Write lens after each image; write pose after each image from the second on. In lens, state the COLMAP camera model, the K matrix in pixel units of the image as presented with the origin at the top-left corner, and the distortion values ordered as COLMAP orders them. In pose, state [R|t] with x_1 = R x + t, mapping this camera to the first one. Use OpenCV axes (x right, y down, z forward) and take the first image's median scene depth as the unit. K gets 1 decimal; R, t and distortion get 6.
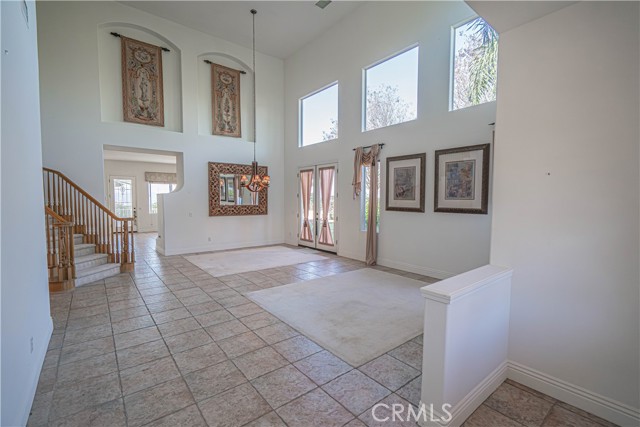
lens RADIAL K [[289.2, 0, 321.4], [0, 289.2, 217.3], [0, 0, 1]] dist [-0.006840, 0.002023]
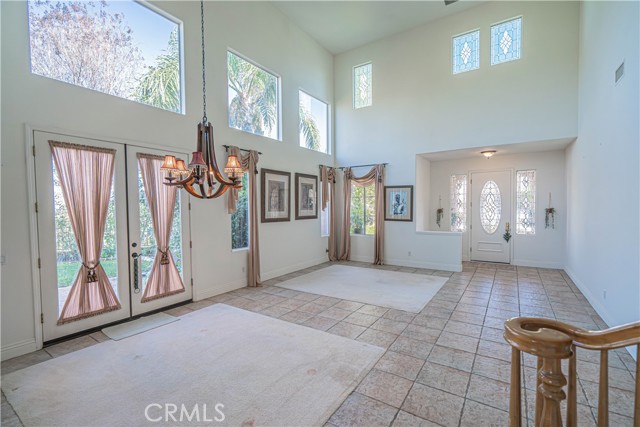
lens RADIAL K [[289.2, 0, 326.2], [0, 289.2, 212.3], [0, 0, 1]] dist [-0.006840, 0.002023]
pose [[-0.314735, -0.018738, 0.948995, -0.745834], [0.068301, 0.996766, 0.042333, -0.083072], [-0.946719, 0.078141, -0.312437, 1.086715]]
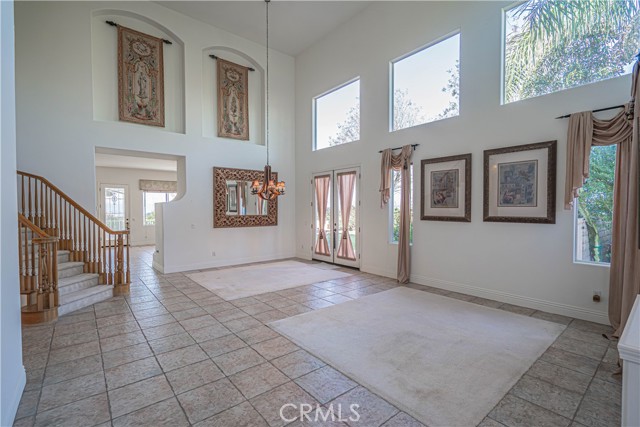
lens RADIAL K [[289.2, 0, 316.8], [0, 289.2, 218.2], [0, 0, 1]] dist [-0.006840, 0.002023]
pose [[0.999865, -0.005735, 0.015409, -0.102112], [0.006203, 0.999516, -0.030499, -0.004516], [-0.015226, 0.030590, 0.999416, 0.126723]]
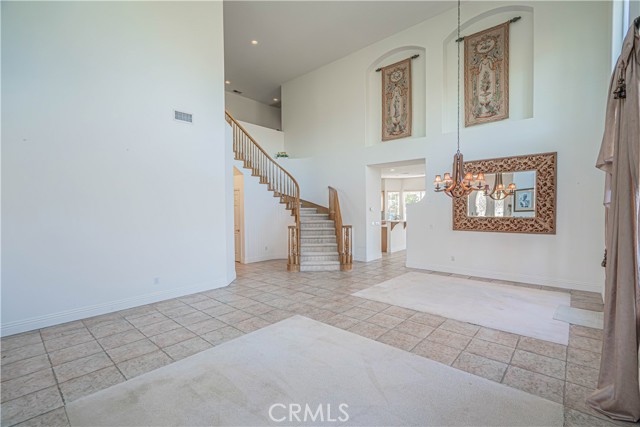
lens RADIAL K [[289.2, 0, 322.3], [0, 289.2, 214.2], [0, 0, 1]] dist [-0.006840, 0.002023]
pose [[0.168721, 0.009608, -0.985617, 0.439355], [-0.053417, 0.998572, 0.000590, -0.036847], [0.984215, 0.052549, 0.168993, 0.636556]]
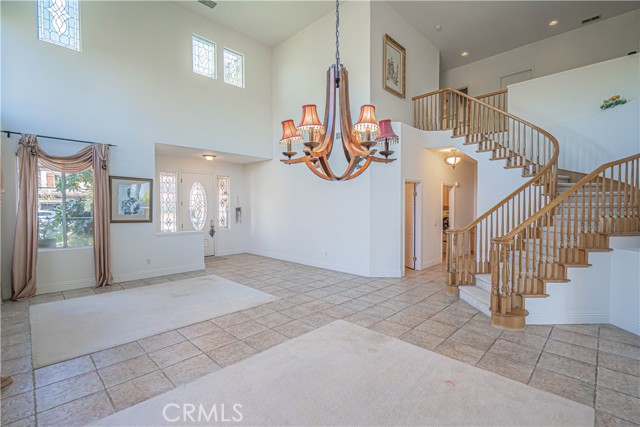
lens RADIAL K [[289.2, 0, 318.6], [0, 289.2, 216.5], [0, 0, 1]] dist [-0.006840, 0.002023]
pose [[-0.992987, 0.001405, -0.118216, -0.201022], [-0.009726, 0.995569, 0.093528, -0.089206], [0.117823, 0.094022, -0.988574, 1.418153]]
